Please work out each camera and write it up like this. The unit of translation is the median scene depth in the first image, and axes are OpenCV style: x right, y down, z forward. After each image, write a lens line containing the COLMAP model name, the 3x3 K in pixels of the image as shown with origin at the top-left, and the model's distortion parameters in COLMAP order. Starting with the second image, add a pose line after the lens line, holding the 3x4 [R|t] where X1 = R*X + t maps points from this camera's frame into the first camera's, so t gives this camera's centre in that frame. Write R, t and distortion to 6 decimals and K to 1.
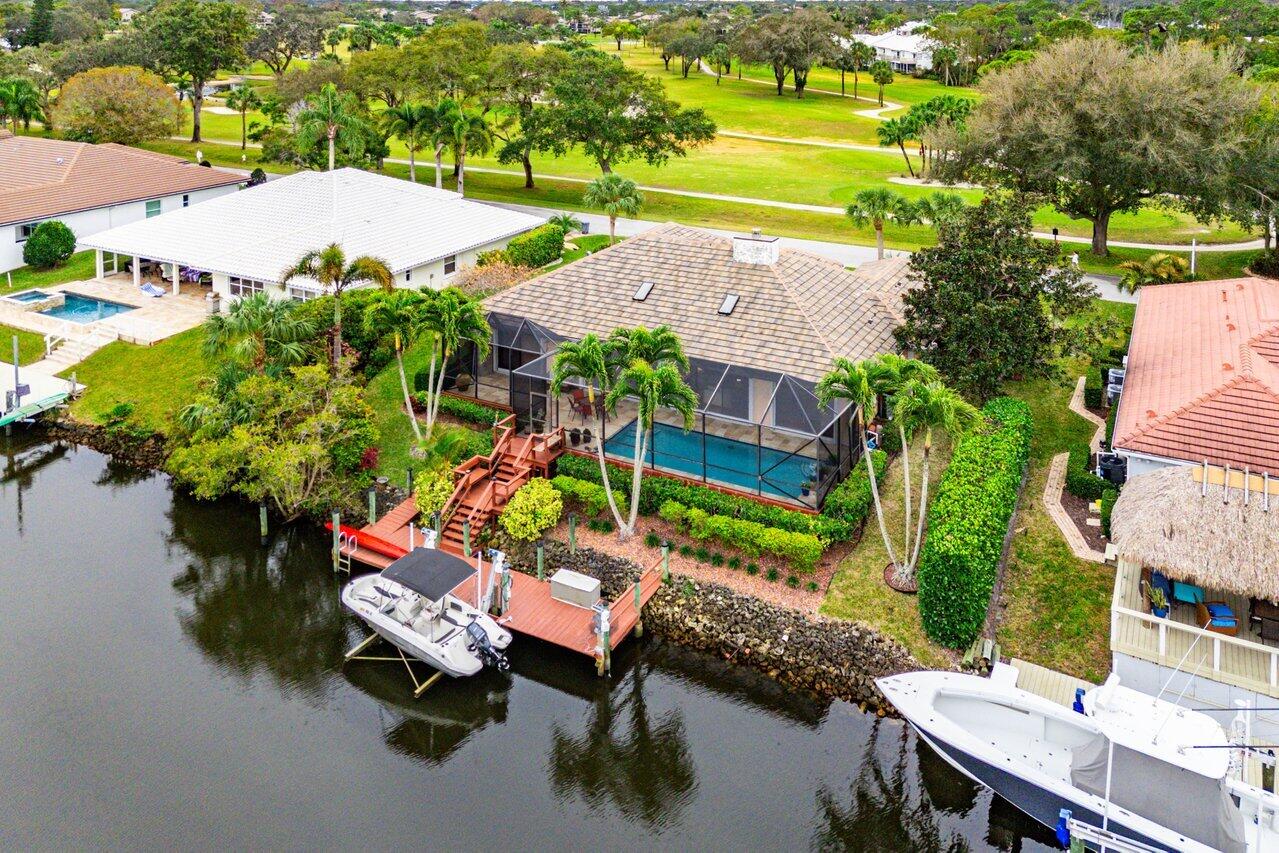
lens RADIAL K [[936.1, 0, 642.8], [0, 936.1, 345.3], [0, 0, 1]] dist [0.042618, -0.002744]
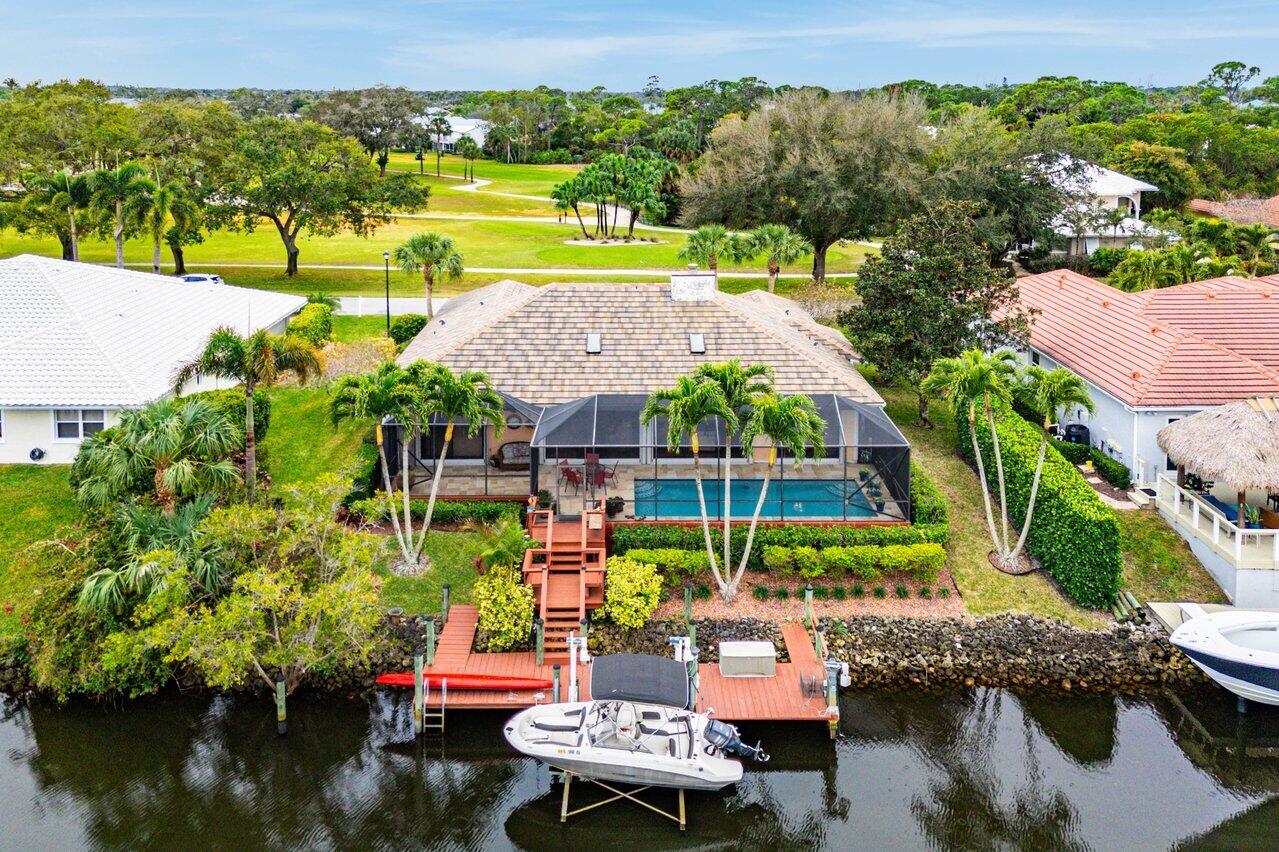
lens RADIAL K [[947.7, 0, 620.7], [0, 947.7, 426.1], [0, 0, 1]] dist [0.035490, -0.003116]
pose [[0.877034, -0.156779, 0.454128, -0.520935], [0.163229, 0.986265, 0.025253, 0.002572], [-0.451850, 0.051979, 0.890579, 0.239461]]
